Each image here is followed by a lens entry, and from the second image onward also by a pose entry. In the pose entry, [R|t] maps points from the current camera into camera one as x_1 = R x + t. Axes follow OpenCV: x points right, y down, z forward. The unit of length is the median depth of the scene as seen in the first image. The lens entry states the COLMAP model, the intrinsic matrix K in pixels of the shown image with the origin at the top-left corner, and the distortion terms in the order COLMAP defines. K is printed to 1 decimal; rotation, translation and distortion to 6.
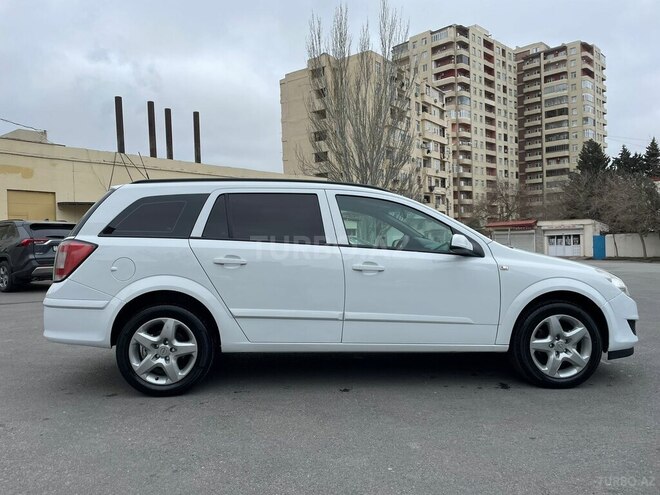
lens RADIAL K [[492.7, 0, 330.0], [0, 492.7, 247.5], [0, 0, 1]] dist [0.094894, -0.121684]
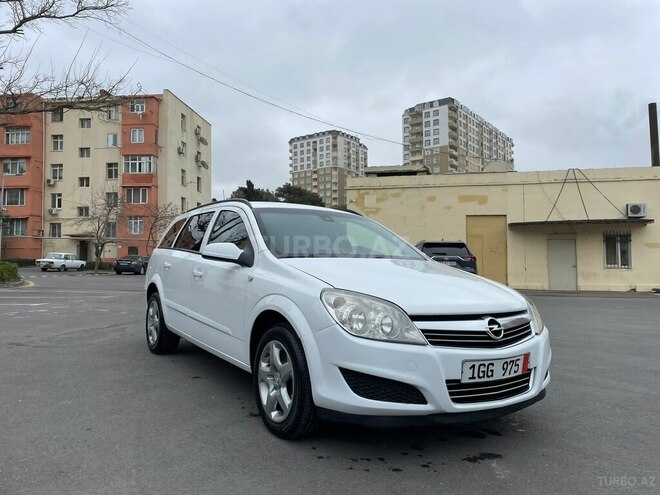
lens RADIAL K [[492.7, 0, 330.0], [0, 492.7, 247.5], [0, 0, 1]] dist [0.094894, -0.121684]
pose [[0.473470, -0.010698, -0.880745, 0.380857], [-0.024489, 0.999380, -0.025304, 0.000033], [0.880470, 0.033549, 0.472914, 0.218473]]
